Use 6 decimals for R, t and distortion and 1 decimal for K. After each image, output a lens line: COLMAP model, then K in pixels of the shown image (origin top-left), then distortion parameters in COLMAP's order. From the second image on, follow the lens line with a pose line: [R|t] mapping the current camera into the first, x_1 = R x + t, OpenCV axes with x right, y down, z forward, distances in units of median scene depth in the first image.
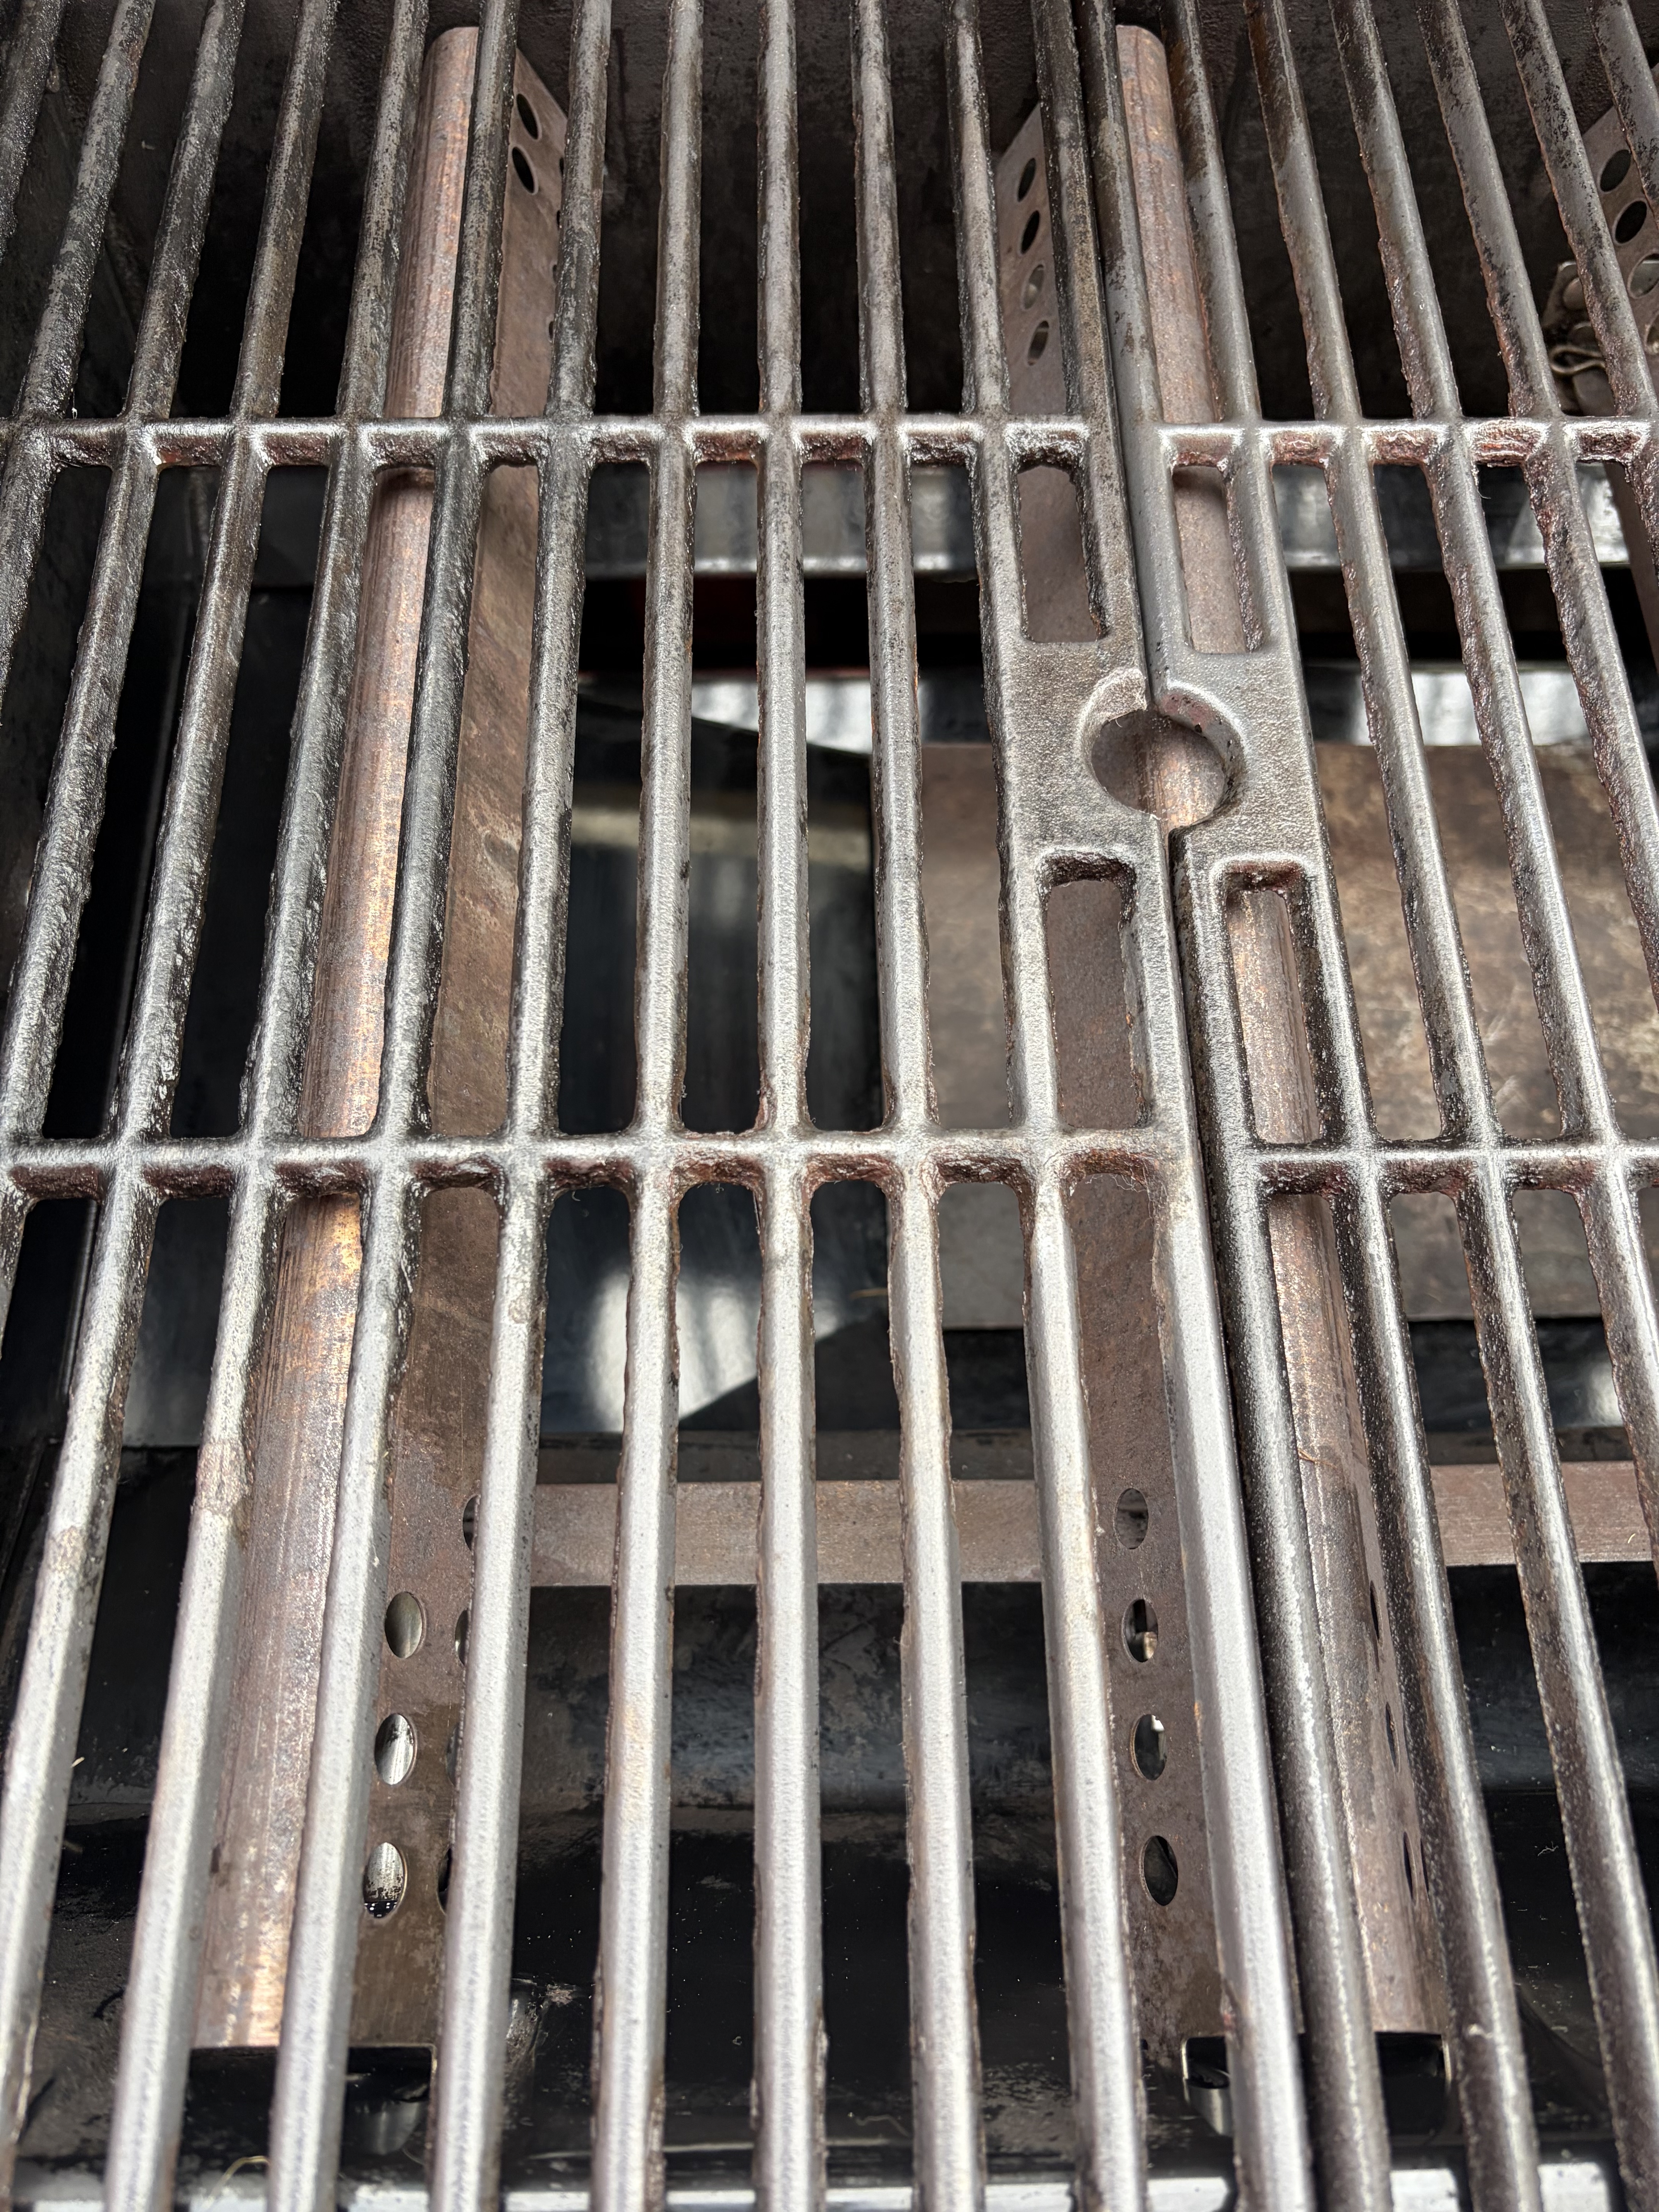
lens RADIAL K [[1670.4, 0, 829.5], [0, 1670.4, 1106.0], [0, 0, 1]] dist [0.031628, 0.000980]
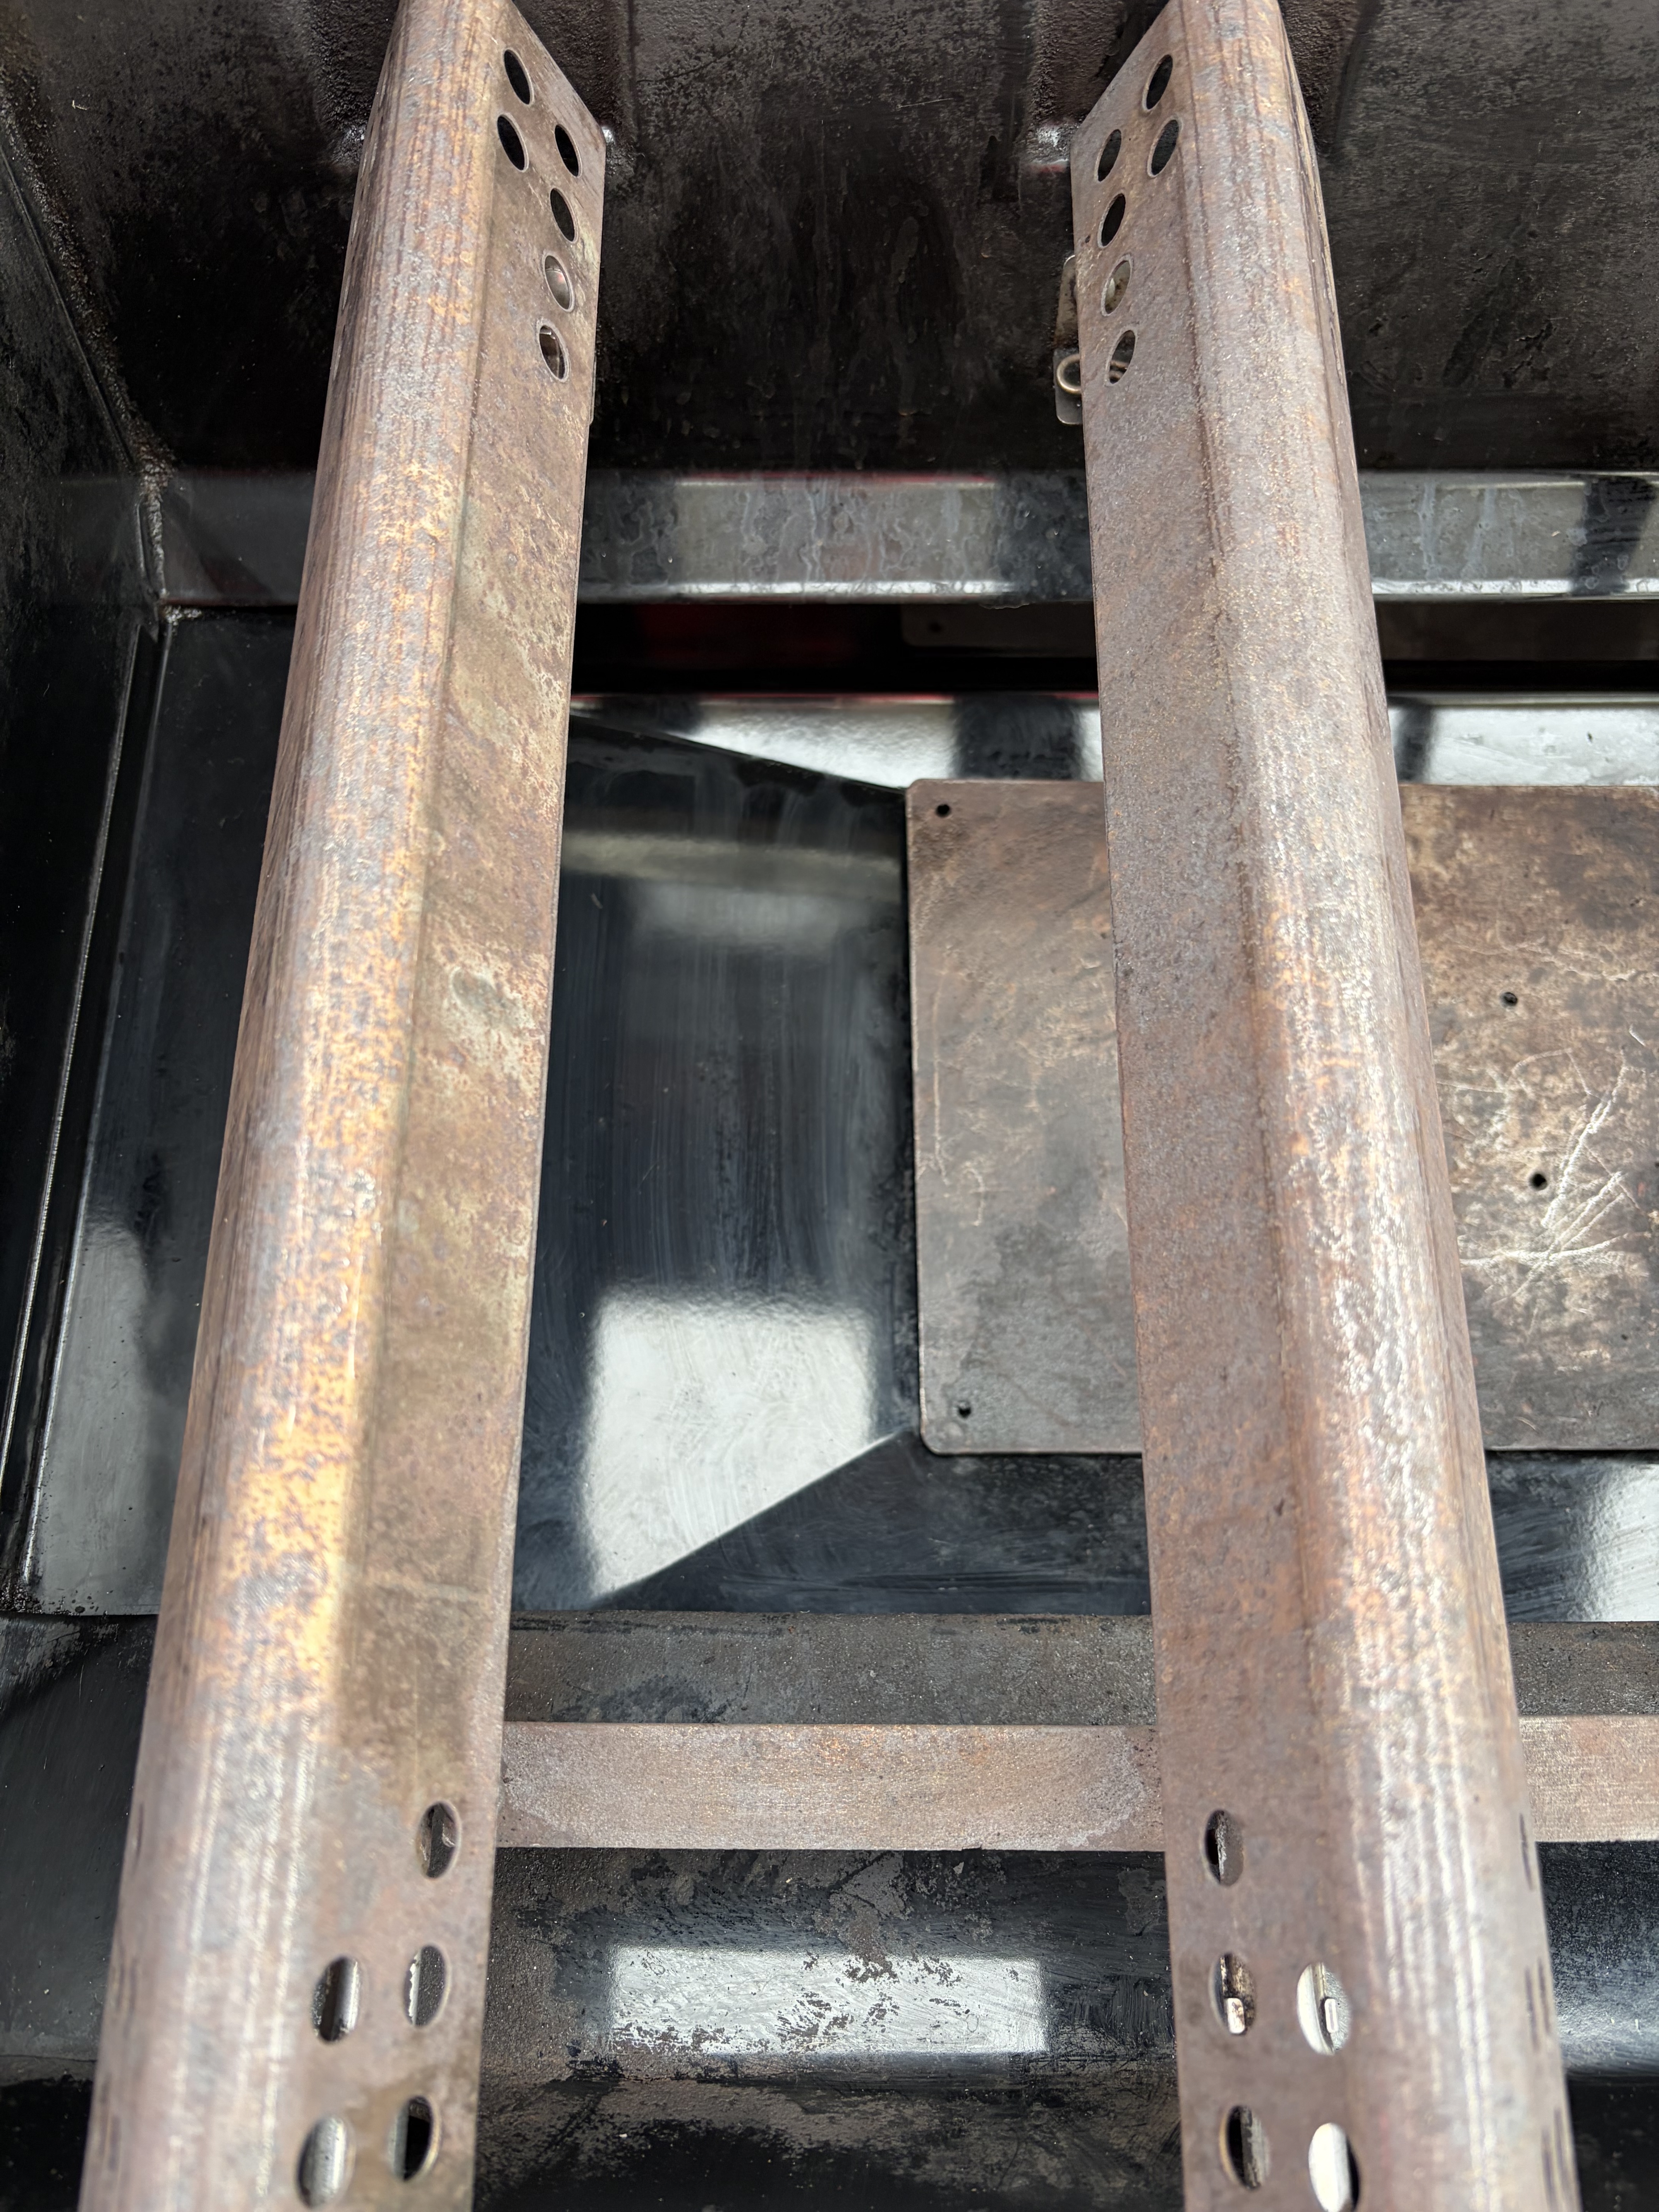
lens RADIAL K [[1668.4, 0, 828.9], [0, 1668.4, 1132.0], [0, 0, 1]] dist [0.022376, -0.011796]
pose [[0.999845, 0.014811, -0.009525, -0.008741], [-0.014280, 0.998459, 0.053631, -0.117327], [0.010305, -0.053487, 0.998515, 0.150058]]
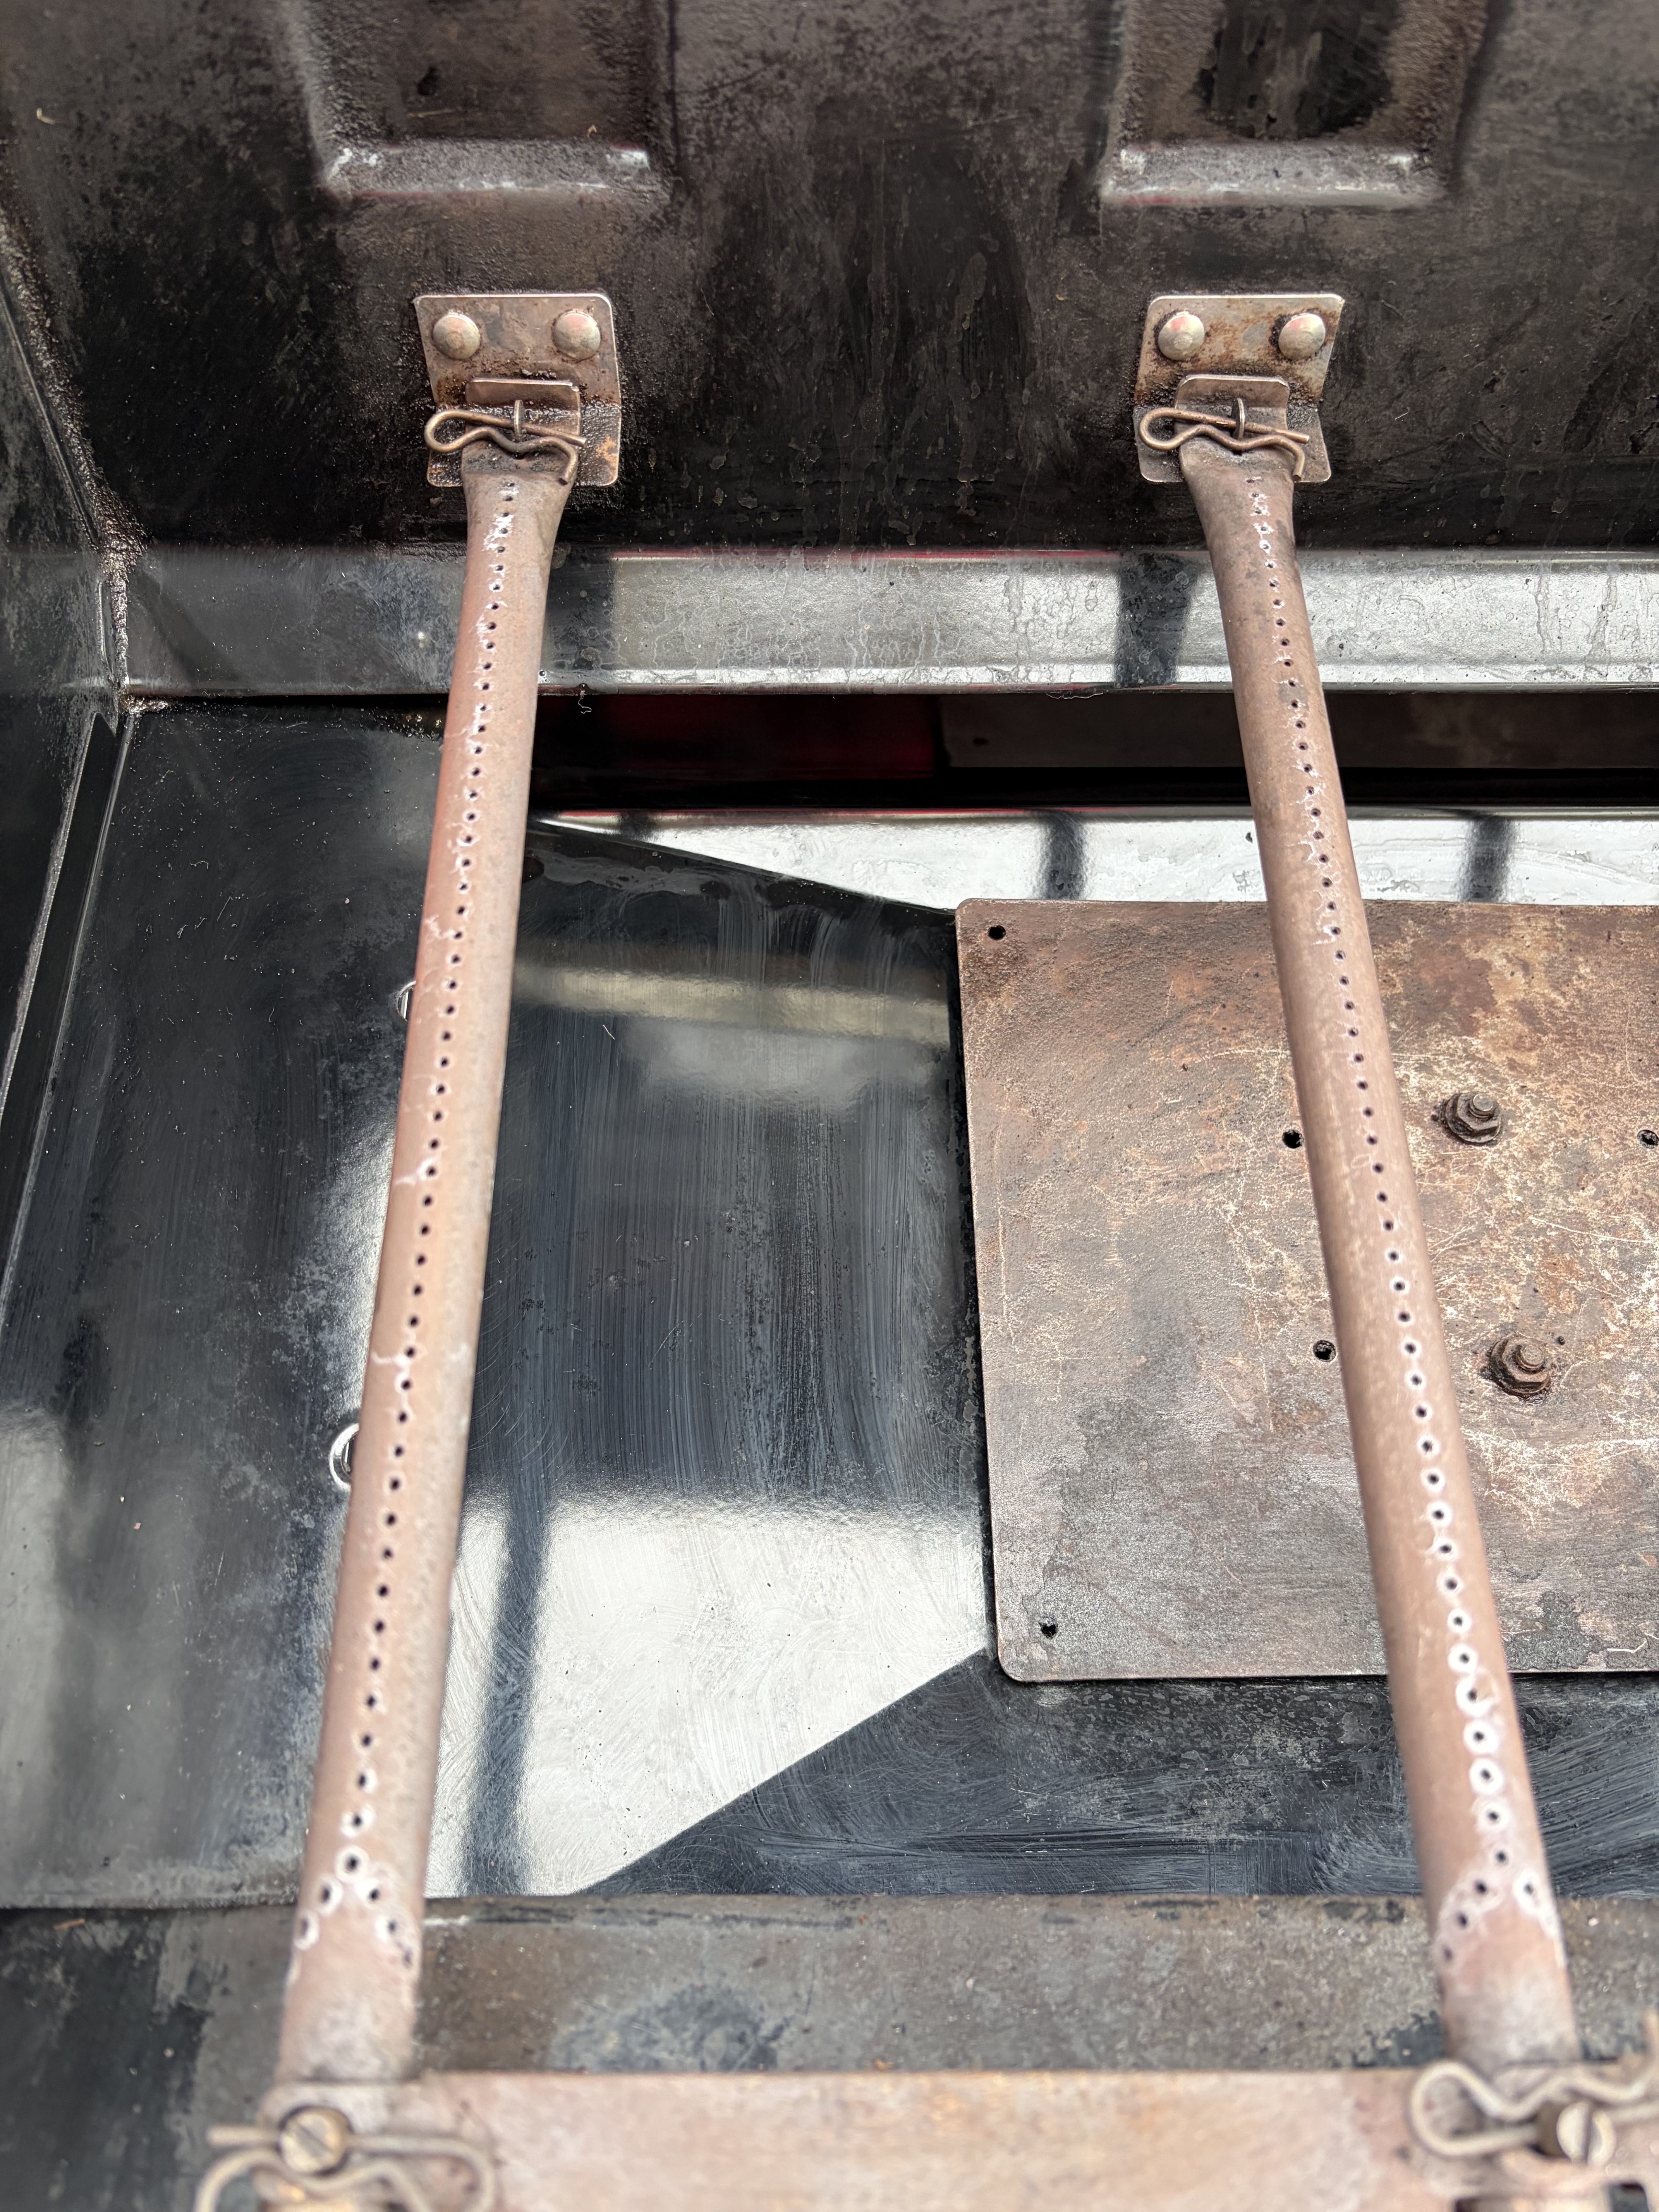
lens RADIAL K [[1668.4, 0, 828.9], [0, 1668.4, 1132.0], [0, 0, 1]] dist [0.022376, -0.011796]
pose [[0.999952, 0.009786, -0.000418, -0.054180], [-0.009792, 0.997846, -0.064872, -0.081808], [-0.000218, 0.064873, 0.997894, 0.325205]]
